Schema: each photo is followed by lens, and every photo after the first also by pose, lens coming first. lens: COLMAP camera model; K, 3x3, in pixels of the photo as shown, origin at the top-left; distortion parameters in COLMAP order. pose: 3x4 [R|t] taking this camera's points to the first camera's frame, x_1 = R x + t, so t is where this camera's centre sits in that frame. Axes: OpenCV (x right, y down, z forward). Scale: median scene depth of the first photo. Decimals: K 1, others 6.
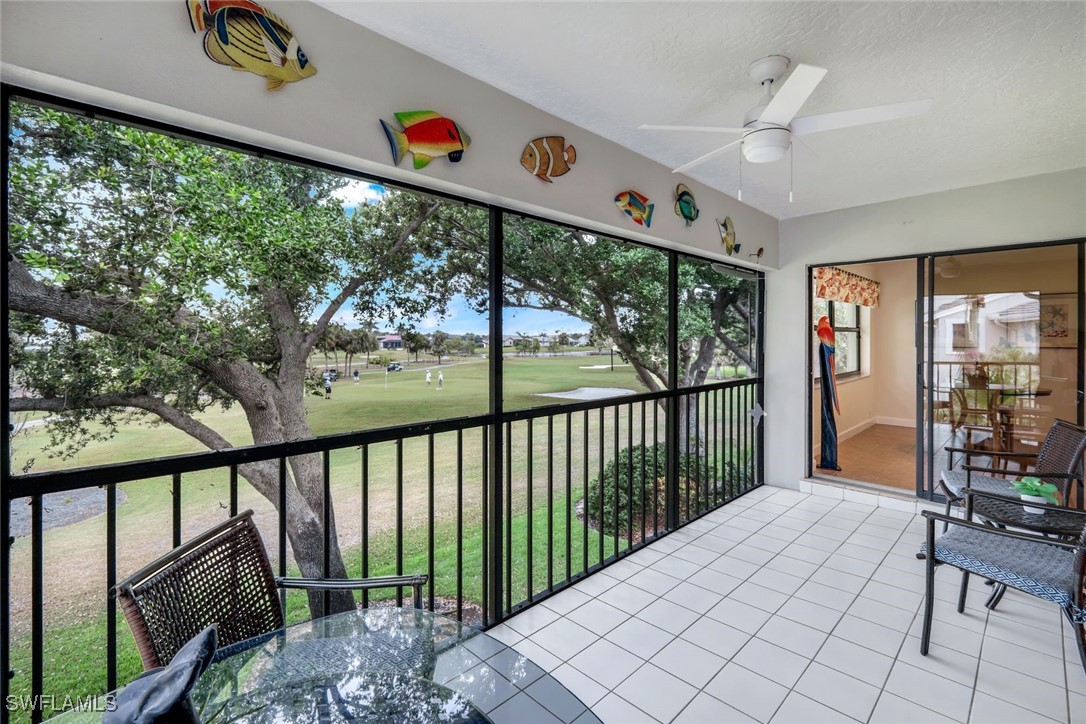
lens RADIAL K [[478.5, 0, 527.9], [0, 478.5, 341.4], [0, 0, 1]] dist [0.008873, -0.001098]
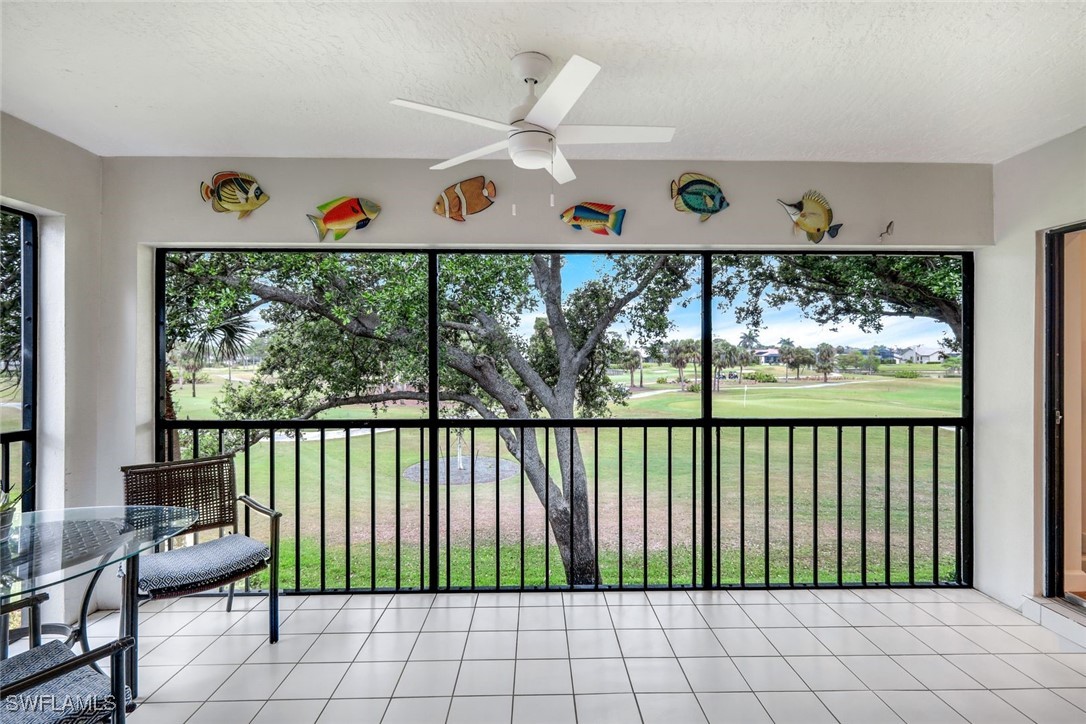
lens RADIAL K [[478.5, 0, 536.2], [0, 478.5, 350.5], [0, 0, 1]] dist [0.008873, -0.001098]
pose [[0.738003, -0.005375, -0.674776, 0.679196], [-0.001726, 0.999950, -0.009853, -0.008717], [0.674795, 0.008436, 0.737957, 0.199926]]
